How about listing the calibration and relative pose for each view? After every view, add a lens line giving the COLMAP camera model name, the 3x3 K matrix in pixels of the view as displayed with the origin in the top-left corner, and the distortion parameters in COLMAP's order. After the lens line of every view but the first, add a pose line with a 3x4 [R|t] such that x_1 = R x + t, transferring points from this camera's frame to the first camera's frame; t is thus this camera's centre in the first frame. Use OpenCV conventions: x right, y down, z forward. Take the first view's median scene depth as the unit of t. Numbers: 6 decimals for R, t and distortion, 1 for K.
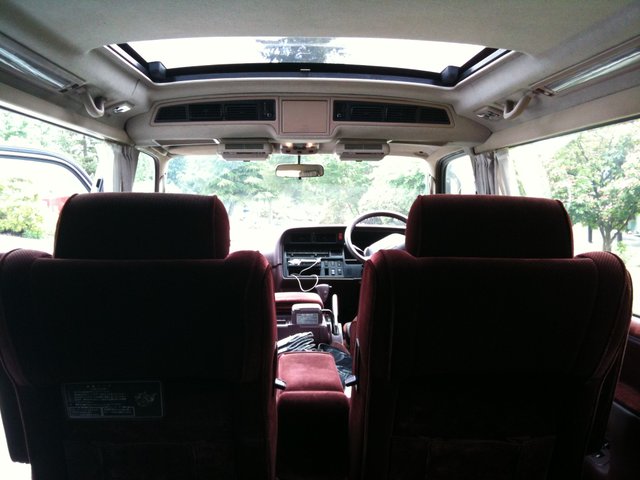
lens RADIAL K [[524.7, 0, 320.2], [0, 524.7, 239.9], [0, 0, 1]] dist [-0.003878, -0.000681]
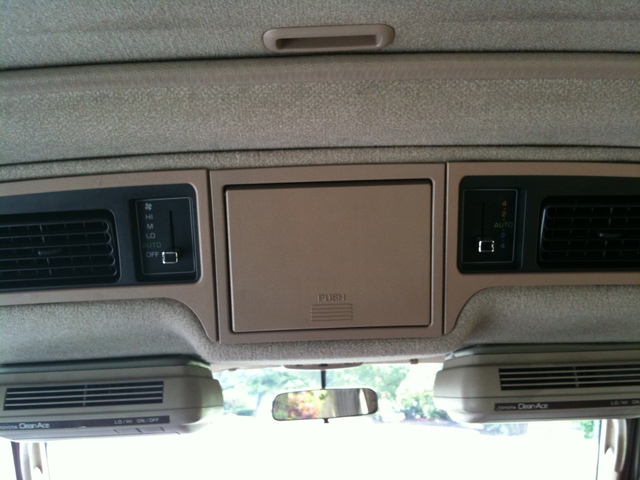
lens RADIAL K [[524.7, 0, 321.3], [0, 524.7, 240.0], [0, 0, 1]] dist [-0.003878, -0.000681]
pose [[0.997695, -0.049540, -0.046378, -0.022682], [0.030762, 0.939337, -0.341615, -0.165770], [0.060489, 0.339401, 0.938695, 0.782612]]
